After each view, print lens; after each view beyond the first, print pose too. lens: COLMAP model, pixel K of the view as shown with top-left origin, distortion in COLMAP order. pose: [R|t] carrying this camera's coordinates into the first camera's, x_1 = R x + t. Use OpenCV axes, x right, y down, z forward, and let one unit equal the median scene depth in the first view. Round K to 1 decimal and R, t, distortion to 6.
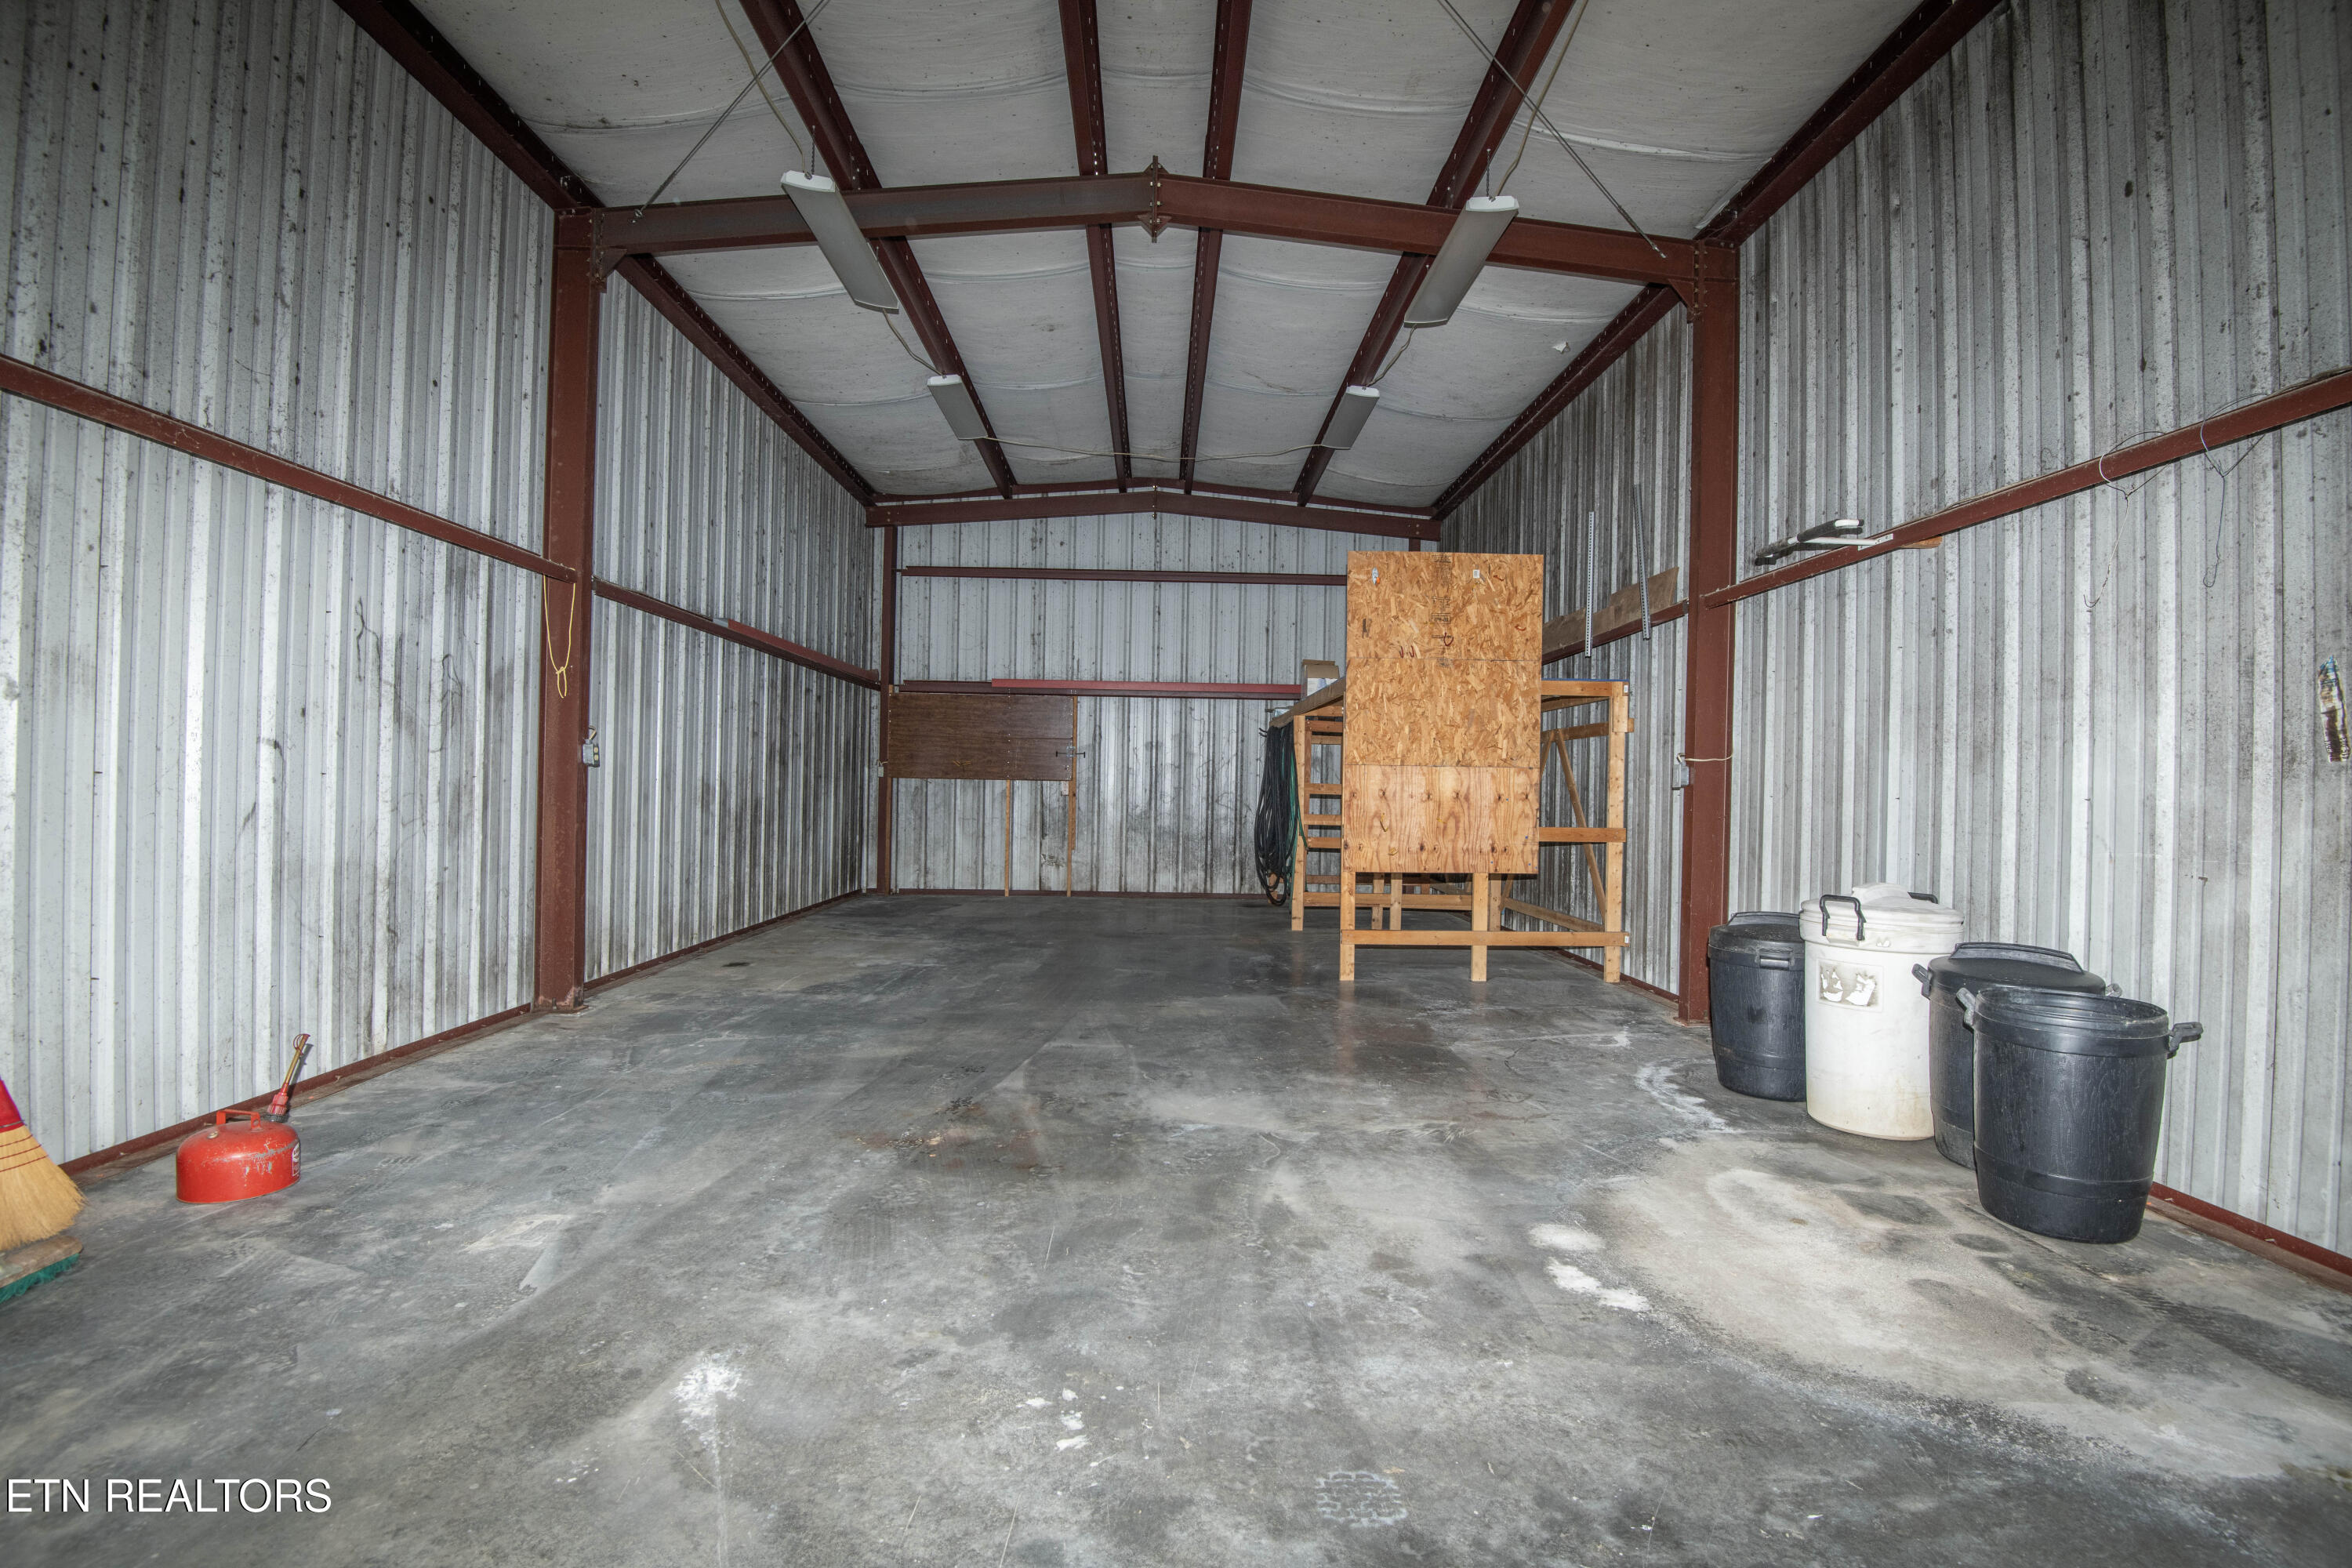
lens RADIAL K [[1092.9, 0, 1172.7], [0, 1092.9, 781.1], [0, 0, 1]] dist [-0.027414, -0.009491]
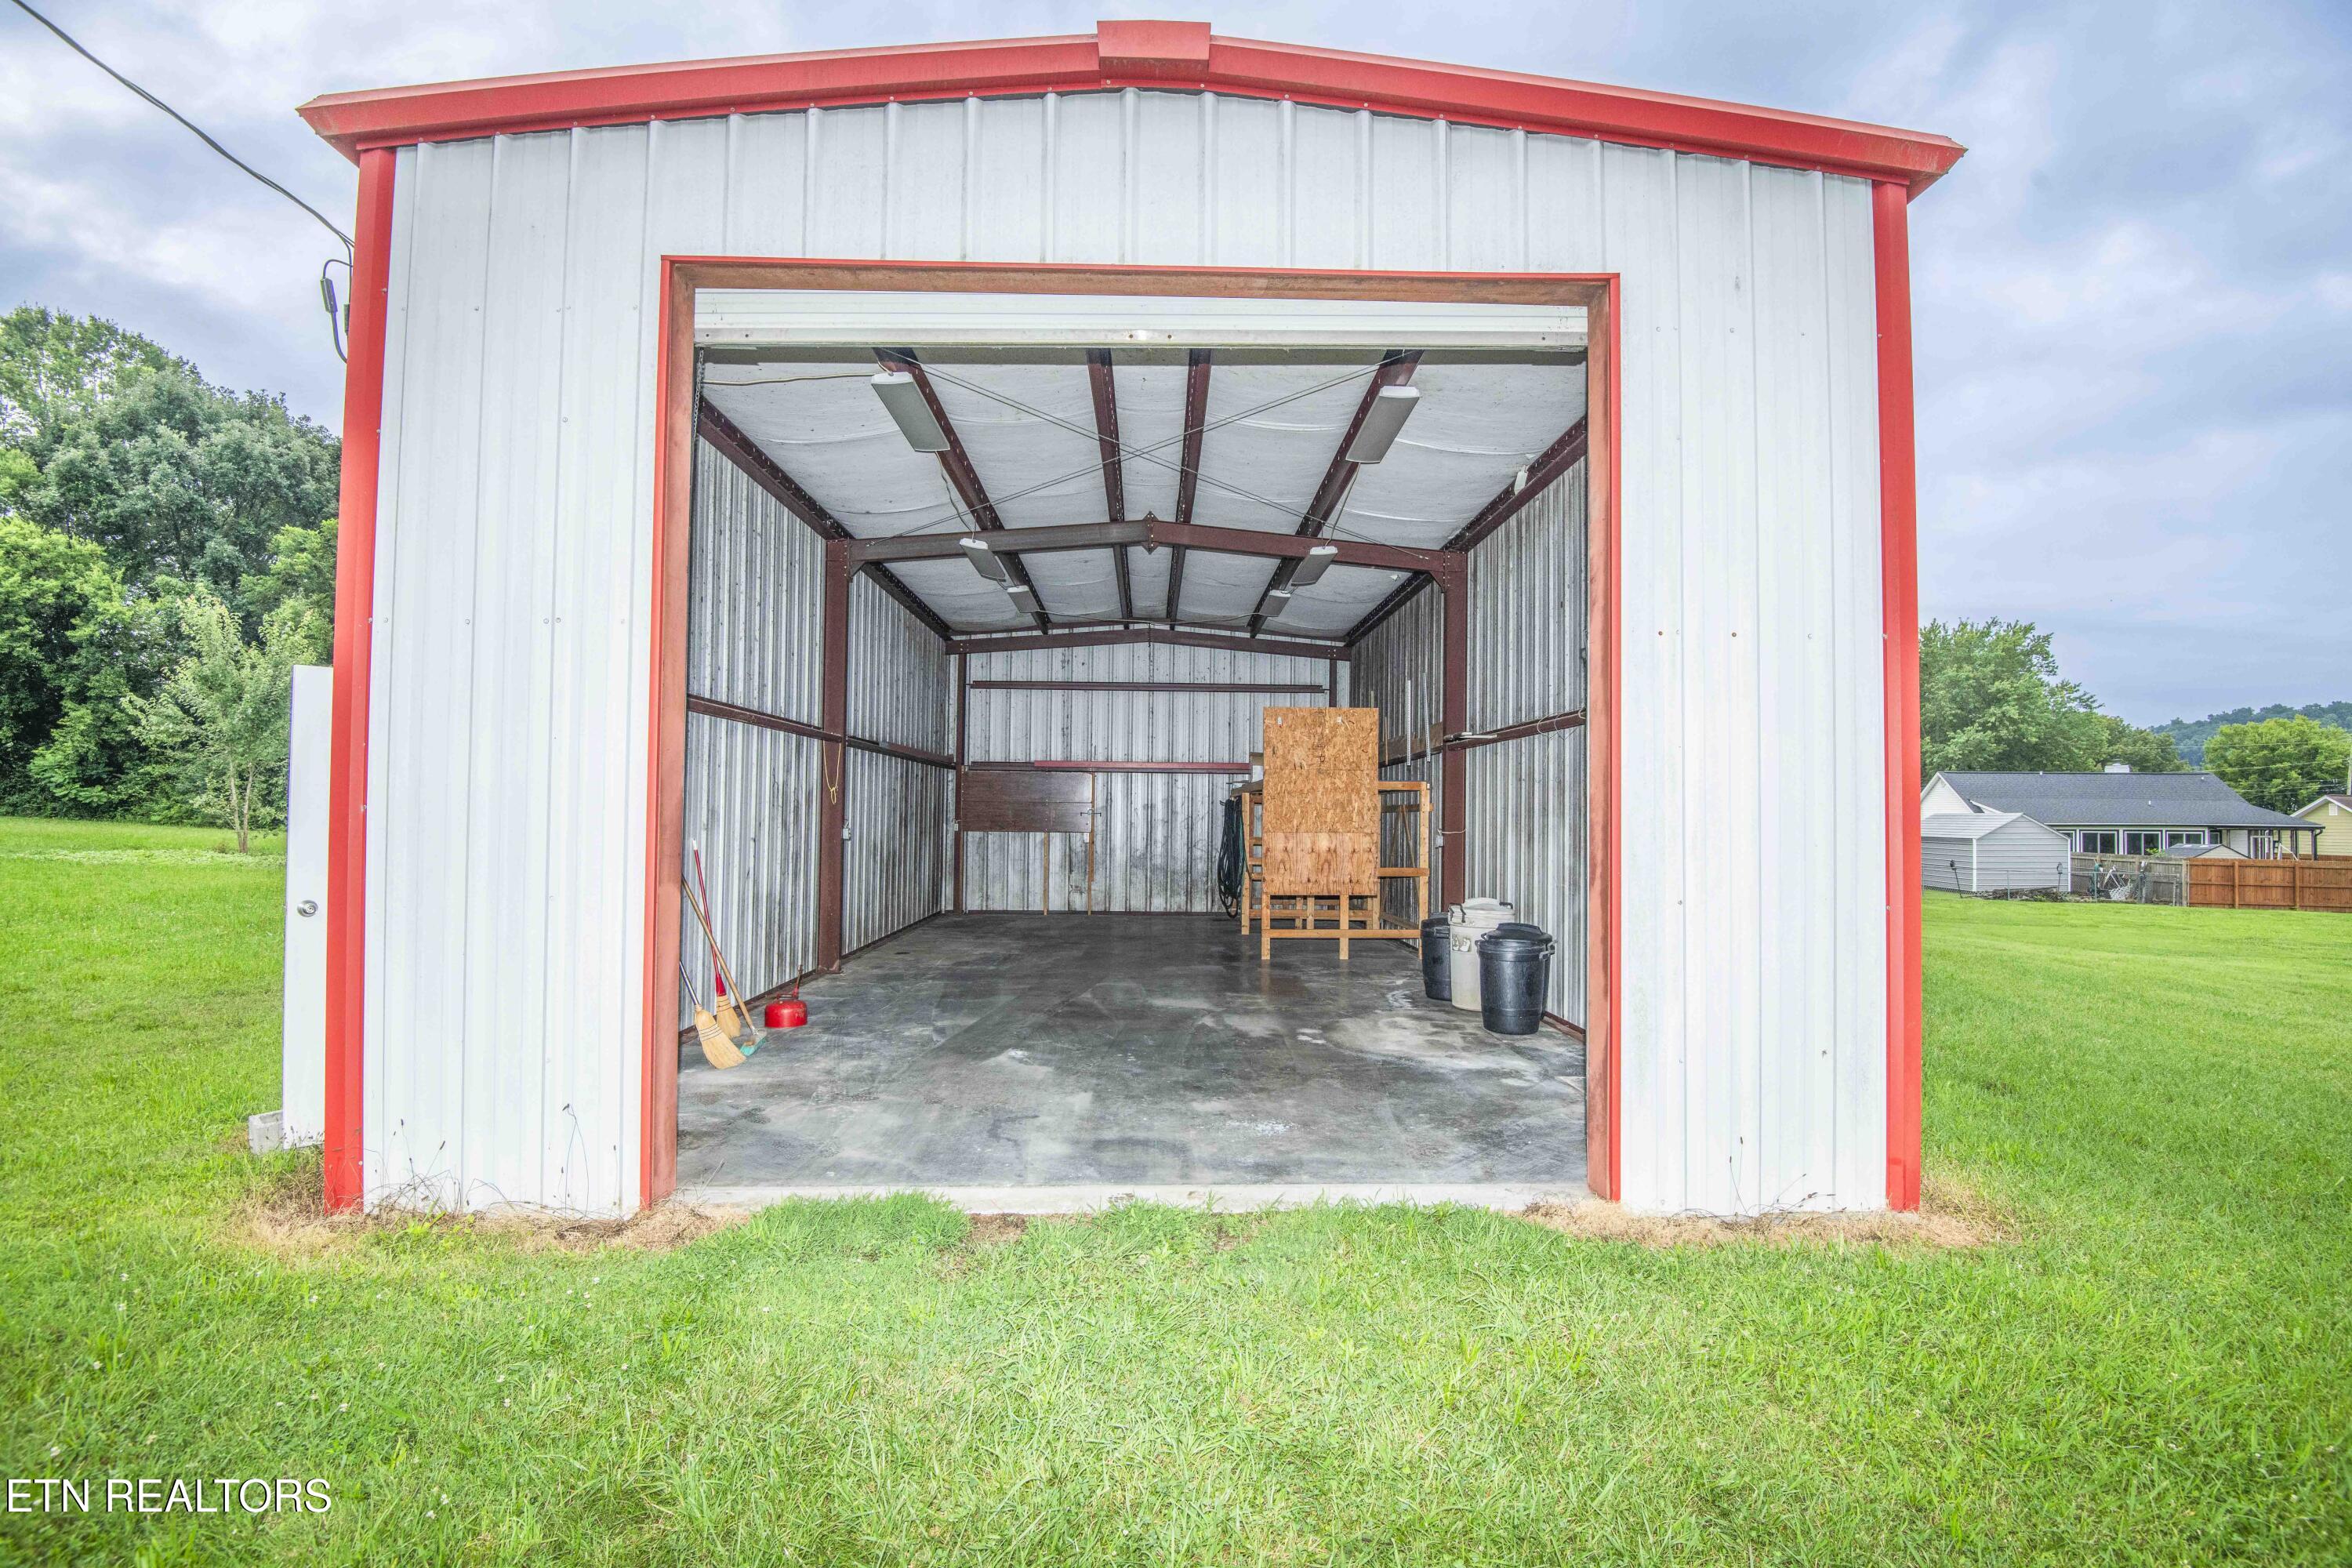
lens RADIAL K [[1092.9, 0, 1170.0], [0, 1092.9, 796.9], [0, 0, 1]] dist [-0.027414, -0.009491]
pose [[0.999970, -0.006323, 0.004391, 0.003429], [0.006372, 0.999918, -0.011150, -0.030332], [-0.004320, 0.011178, 0.999928, -0.414191]]
